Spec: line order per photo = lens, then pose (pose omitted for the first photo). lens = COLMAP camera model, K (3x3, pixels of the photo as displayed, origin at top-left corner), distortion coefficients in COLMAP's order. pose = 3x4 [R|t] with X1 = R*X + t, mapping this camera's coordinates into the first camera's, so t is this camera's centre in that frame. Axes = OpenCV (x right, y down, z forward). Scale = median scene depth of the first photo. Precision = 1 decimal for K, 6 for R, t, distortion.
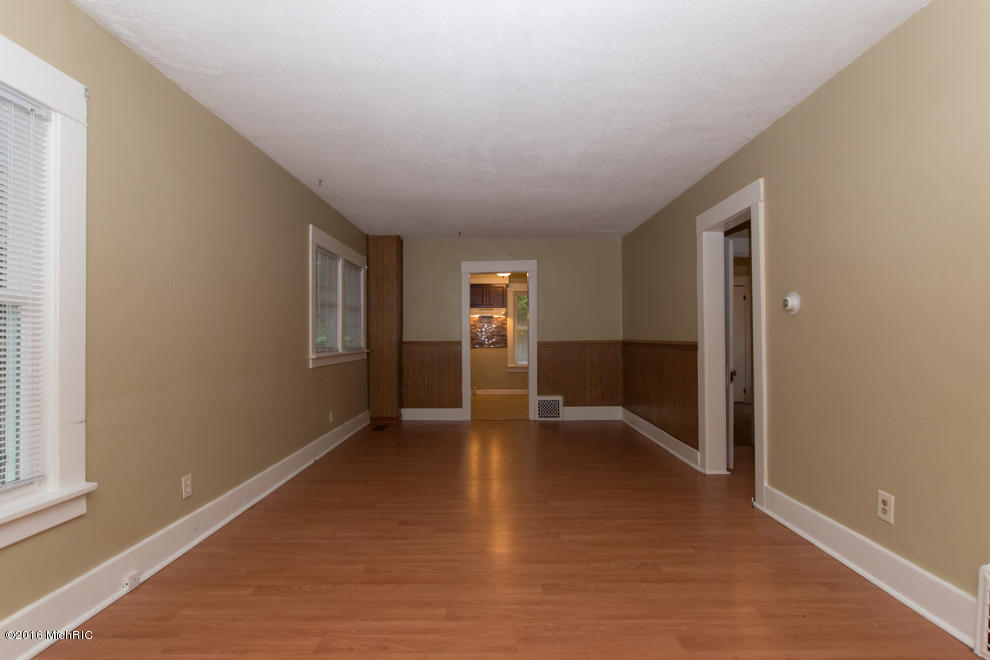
lens RADIAL K [[473.0, 0, 495.0], [0, 473.0, 330.0], [0, 0, 1]] dist [0.000069, 0.000014]
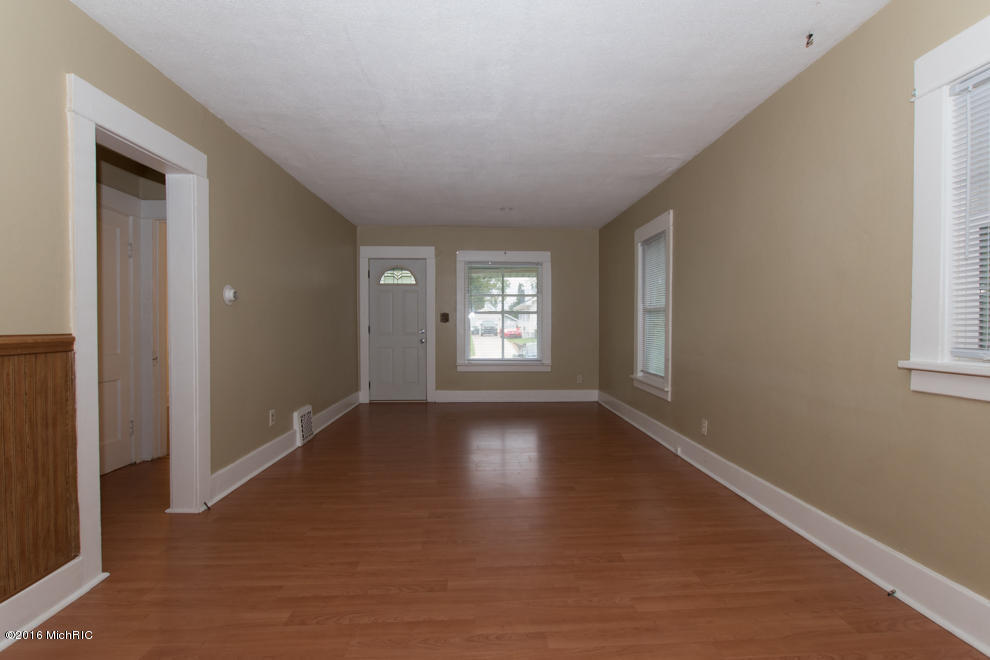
lens RADIAL K [[473.0, 0, 495.0], [0, 473.0, 330.0], [0, 0, 1]] dist [0.000069, 0.000014]
pose [[0.999342, 0.005034, 0.035908, 0.000598], [-0.006134, 0.999514, 0.030579, -0.007404], [-0.035736, -0.030779, 0.998887, -0.360058]]
